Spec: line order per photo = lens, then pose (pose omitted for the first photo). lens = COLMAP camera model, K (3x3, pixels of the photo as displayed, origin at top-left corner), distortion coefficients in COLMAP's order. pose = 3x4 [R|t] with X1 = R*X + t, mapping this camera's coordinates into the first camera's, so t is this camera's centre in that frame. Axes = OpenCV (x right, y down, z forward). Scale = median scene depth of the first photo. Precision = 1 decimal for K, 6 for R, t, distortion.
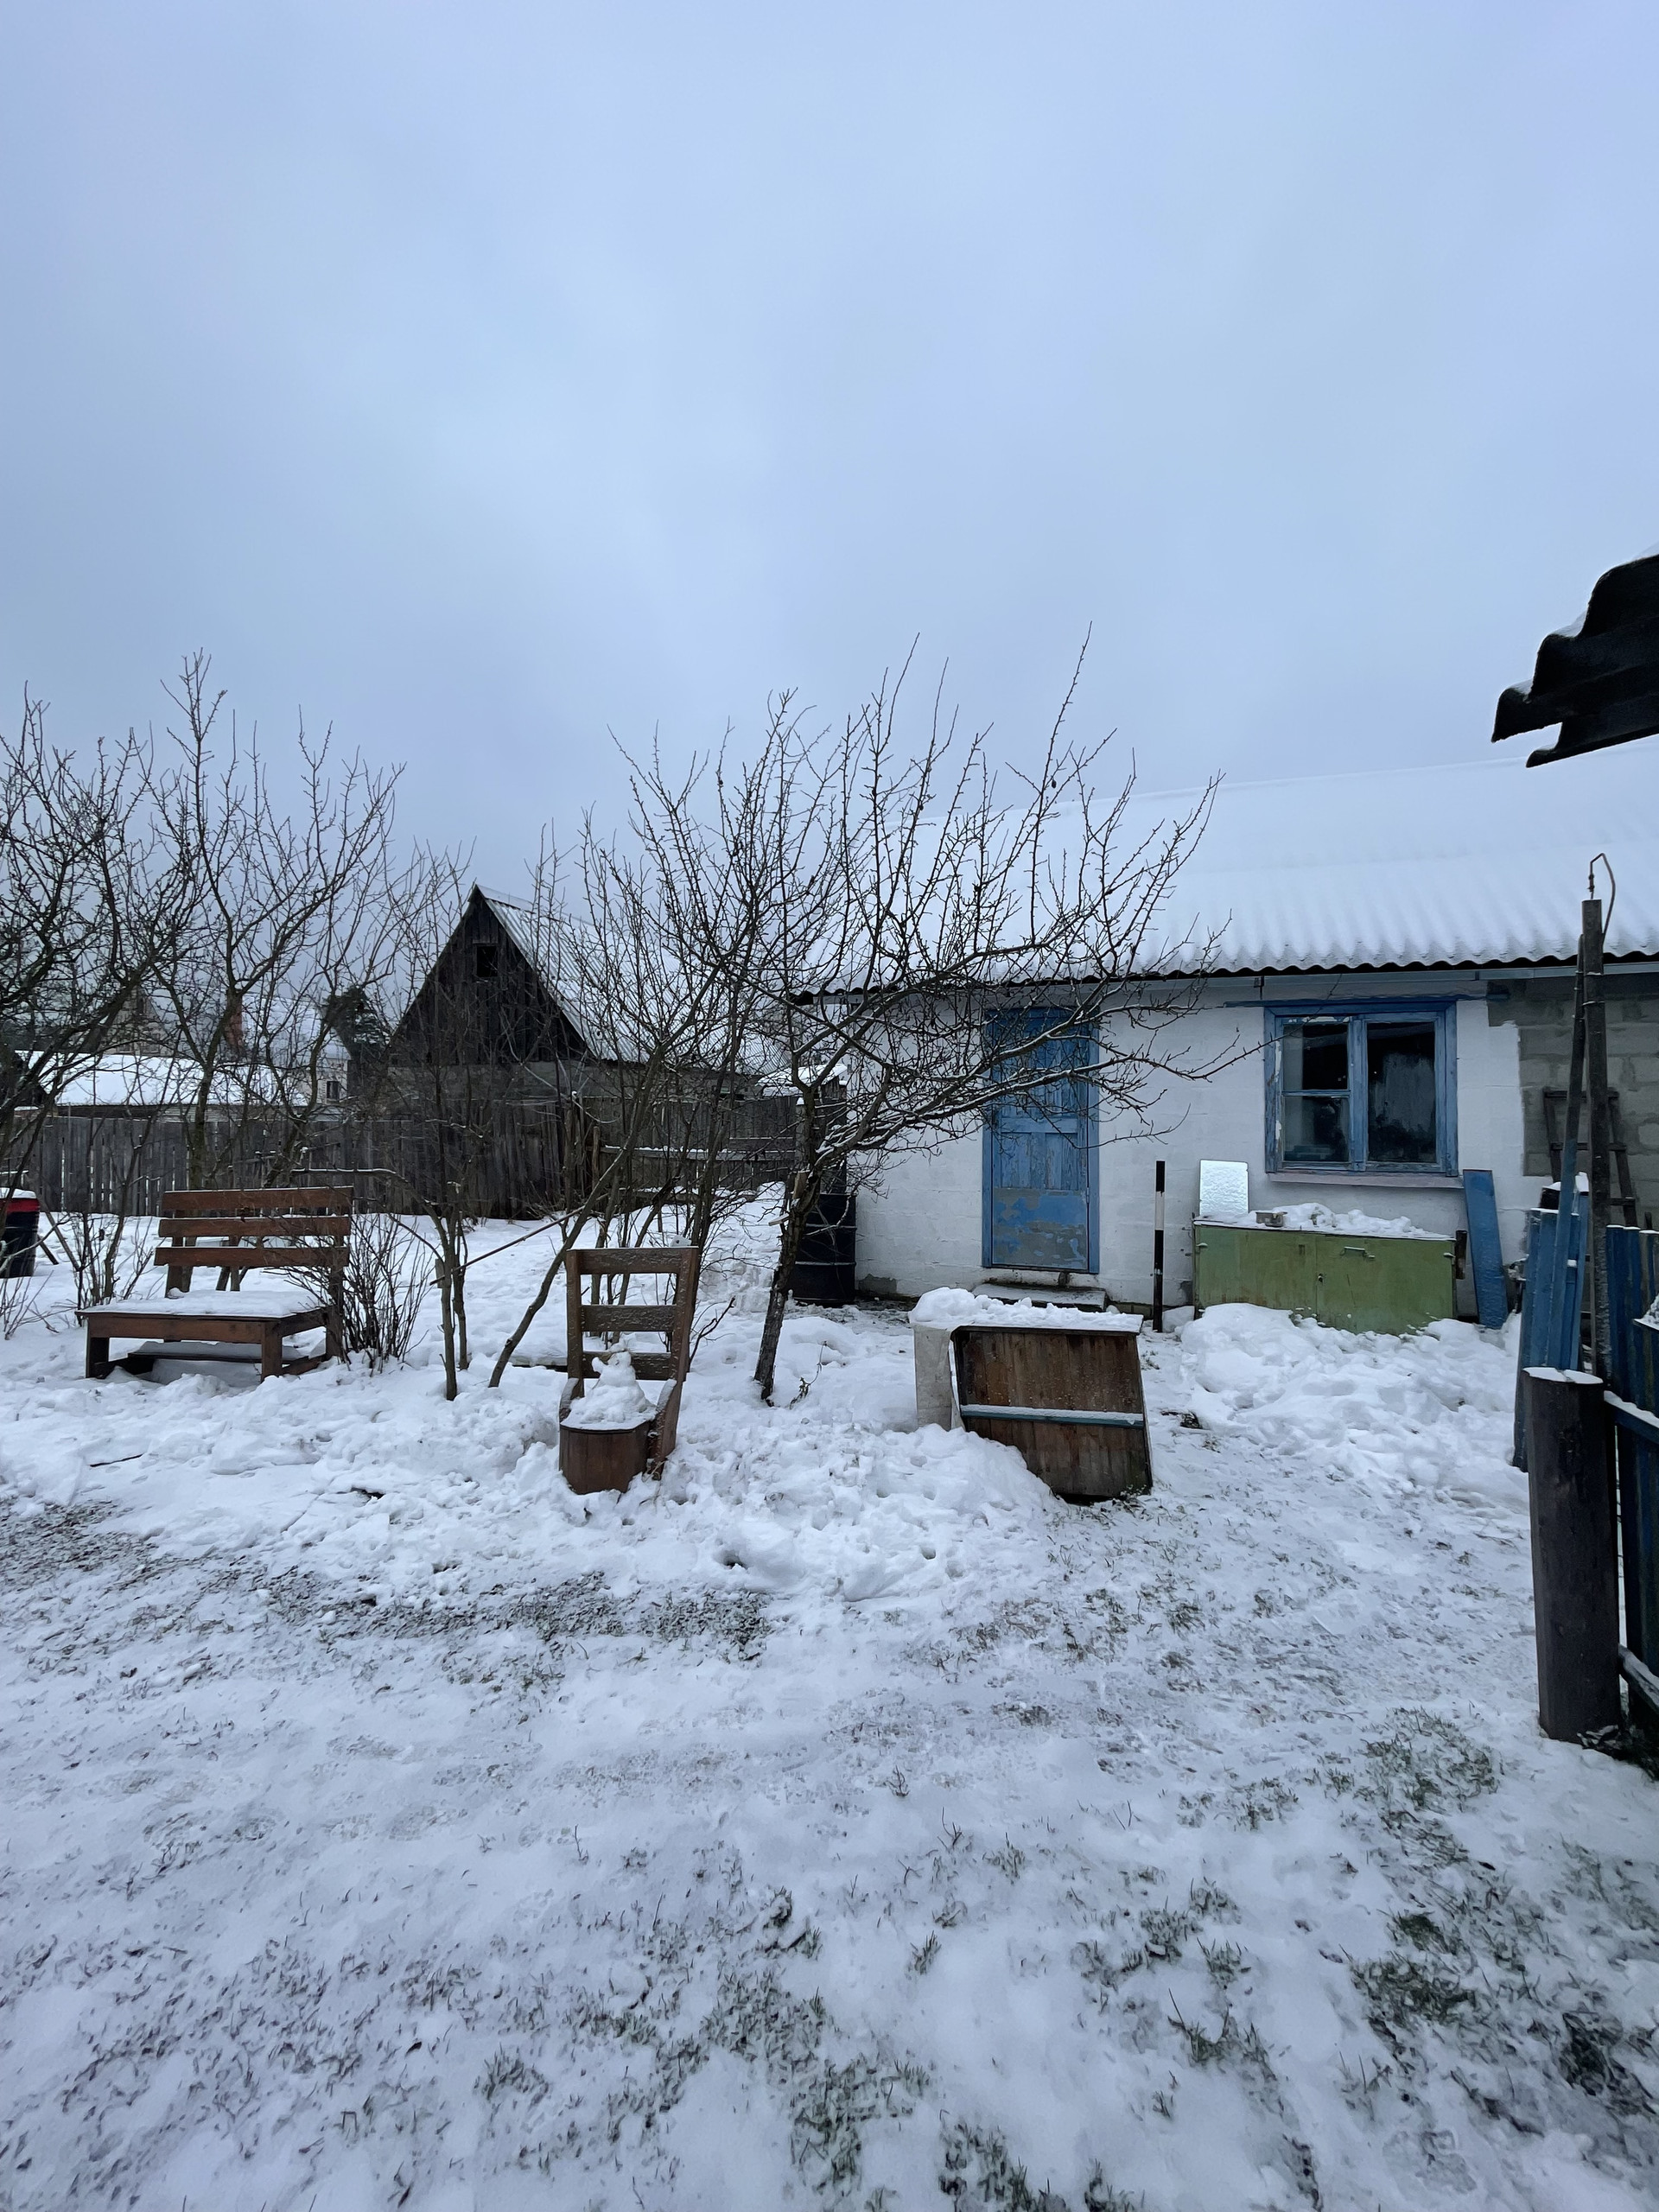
lens RADIAL K [[912.8, 0, 832.8], [0, 912.8, 1092.7], [0, 0, 1]] dist [-0.001314, -0.001041]
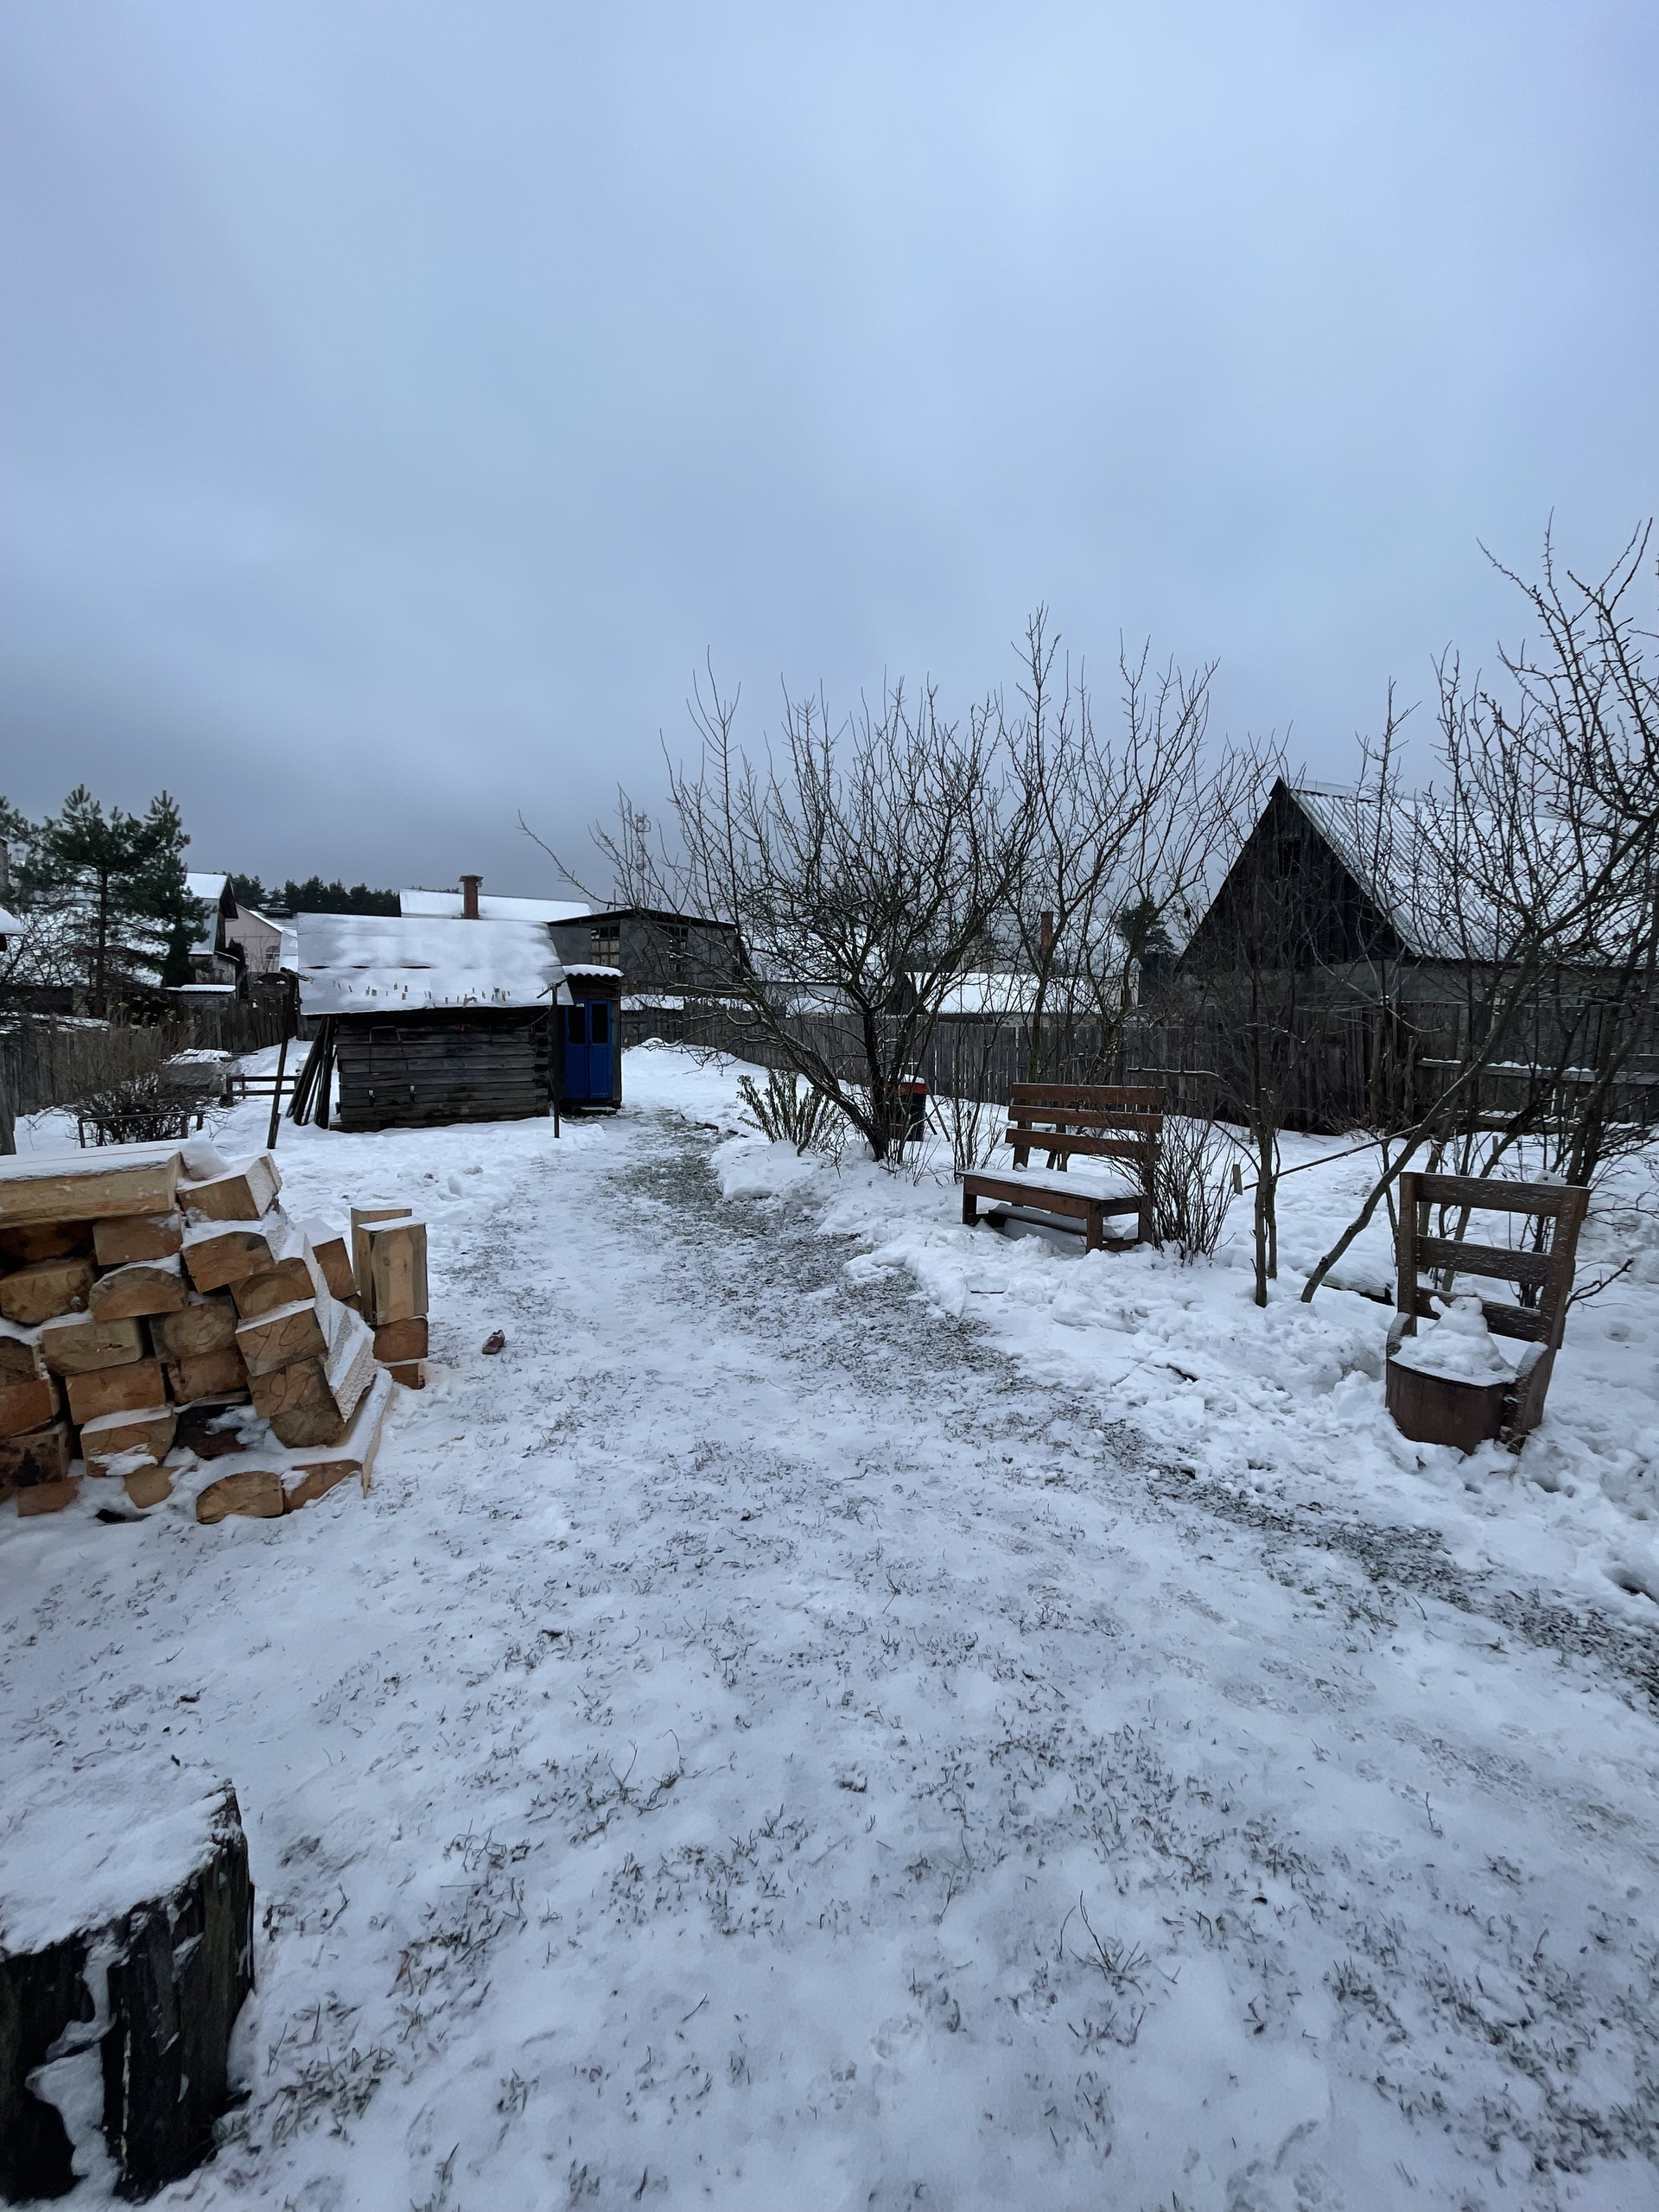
lens RADIAL K [[912.8, 0, 834.2], [0, 912.8, 1094.2], [0, 0, 1]] dist [-0.001314, -0.001041]
pose [[0.691824, 0.060406, -0.719535, -0.041578], [0.013541, 0.995234, 0.096571, 0.004753], [0.721939, -0.076553, 0.687709, -0.004606]]
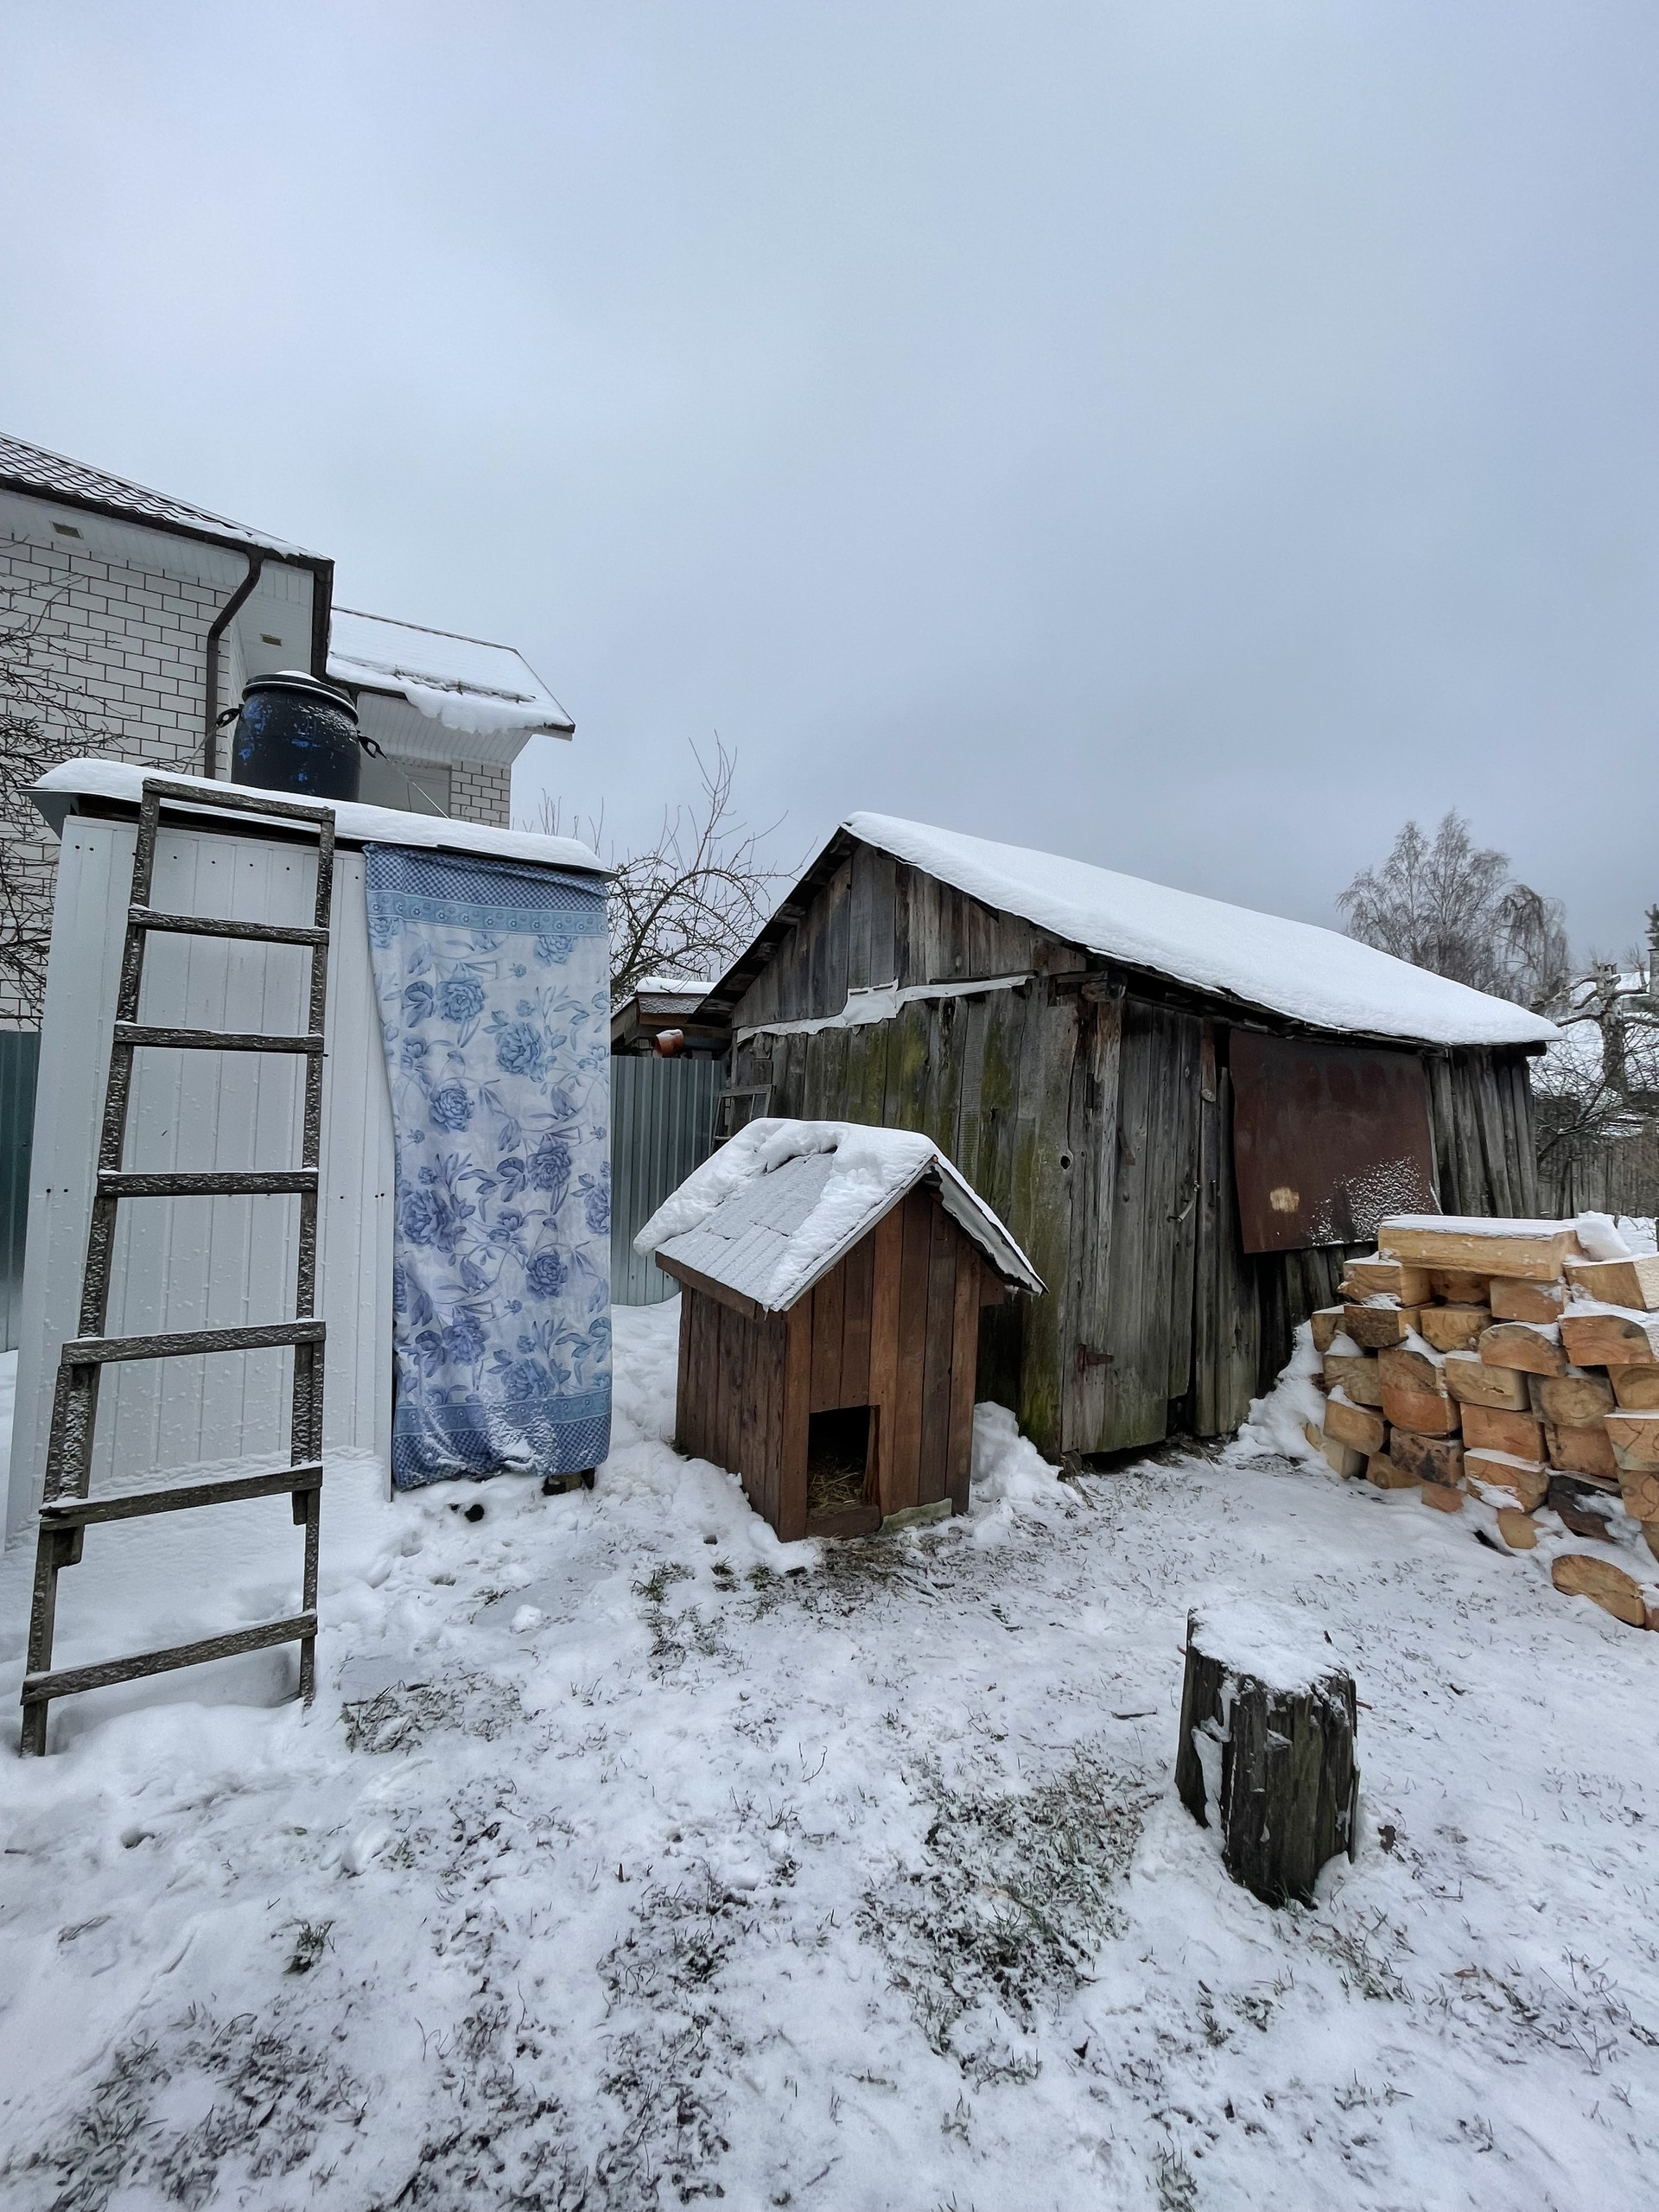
lens RADIAL K [[912.8, 0, 833.3], [0, 912.8, 1091.8], [0, 0, 1]] dist [-0.001314, -0.001041]
pose [[-0.658134, -0.028156, -0.752374, 0.088994], [-0.000040, 0.999302, -0.037361, 0.028553], [0.752900, -0.024559, -0.657676, 0.174490]]
